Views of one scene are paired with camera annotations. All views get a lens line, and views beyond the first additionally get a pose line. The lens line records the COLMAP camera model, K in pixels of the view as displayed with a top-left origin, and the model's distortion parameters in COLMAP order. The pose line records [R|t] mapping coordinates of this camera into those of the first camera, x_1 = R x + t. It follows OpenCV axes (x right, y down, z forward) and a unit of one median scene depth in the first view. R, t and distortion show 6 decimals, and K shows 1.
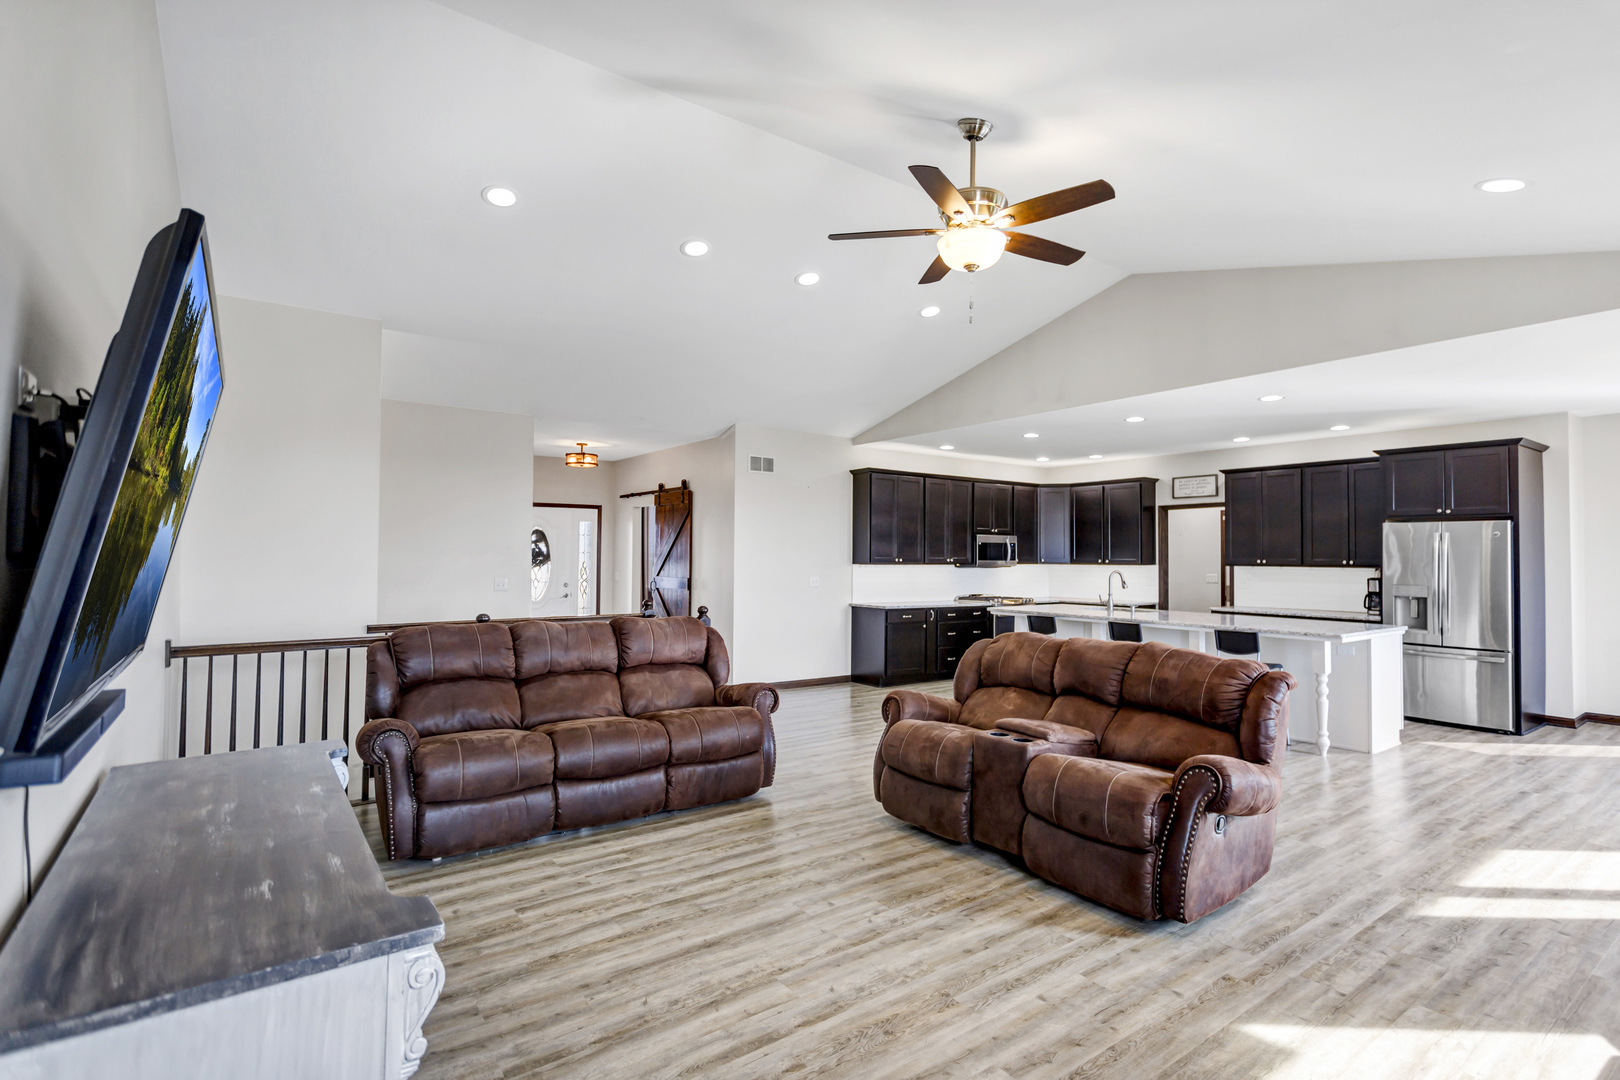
lens RADIAL K [[762.1, 0, 810.0], [0, 762.1, 540.0], [0, 0, 1]] dist [-0.003113, -0.000202]
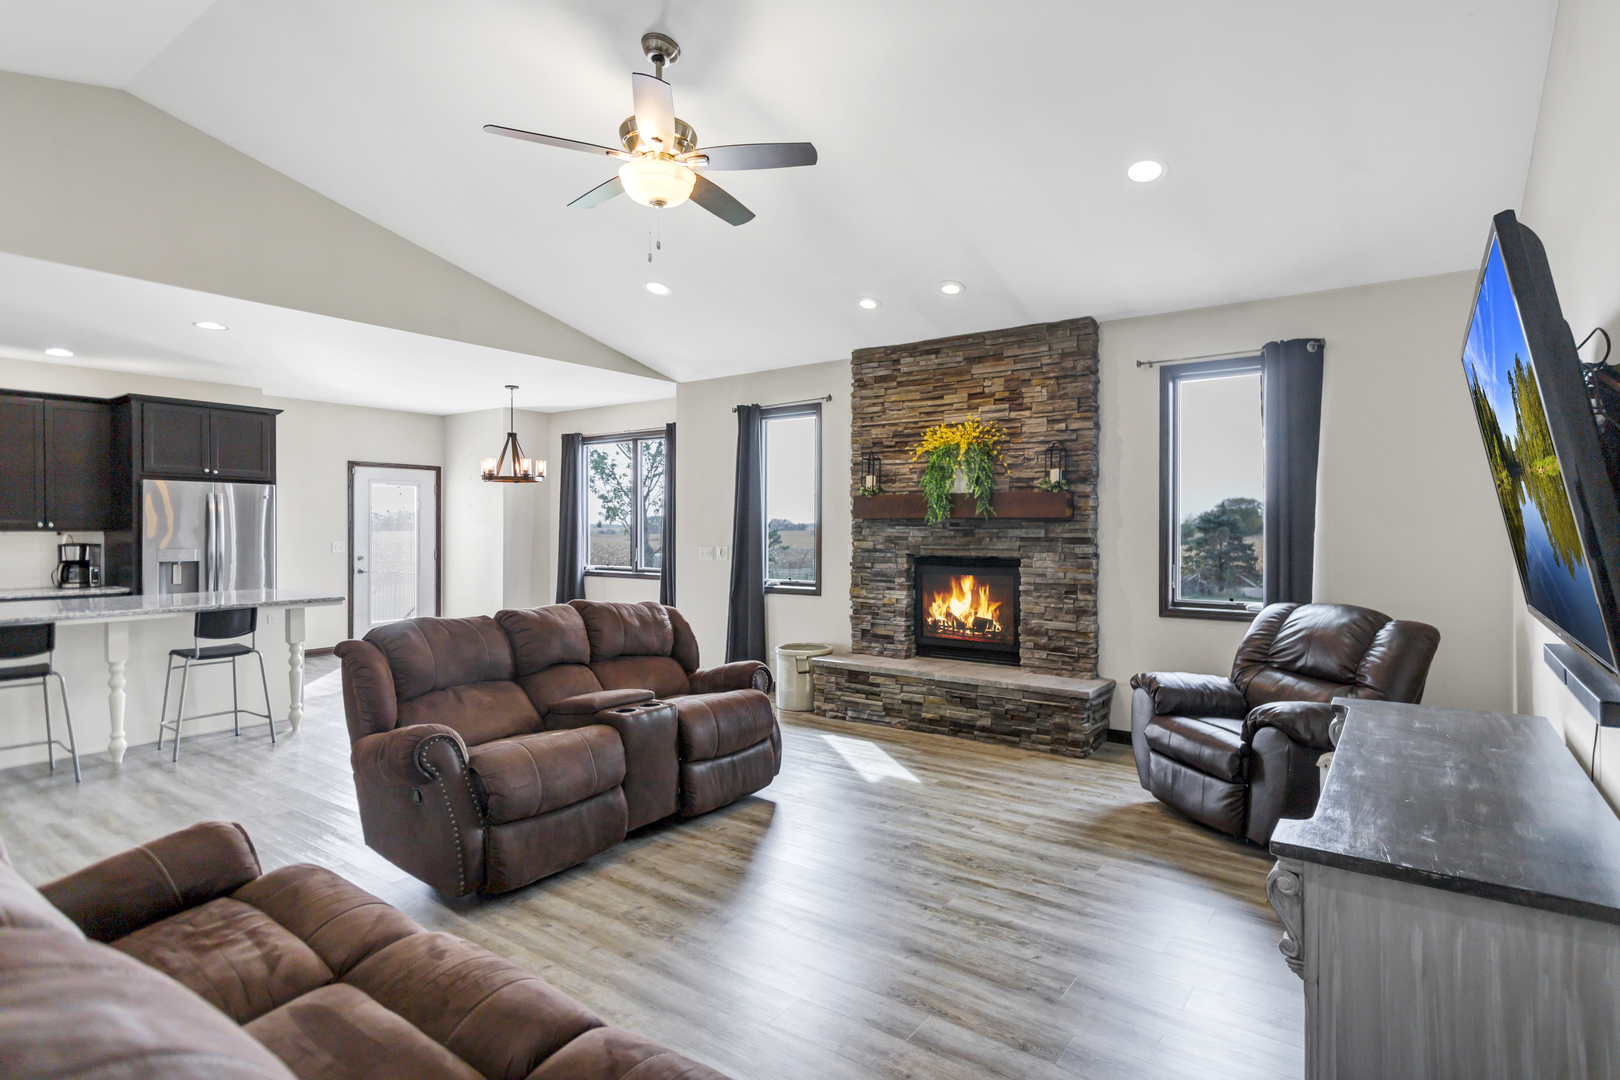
lens RADIAL K [[849.7, 0, 810.0], [0, 849.7, 540.0], [0, 0, 1]] dist [0.021085, -0.000003]
pose [[-0.313326, -0.022606, 0.949377, -0.889560], [-0.026980, 0.999525, 0.014896, 0.025068], [-0.949262, -0.020947, -0.313787, 1.227980]]
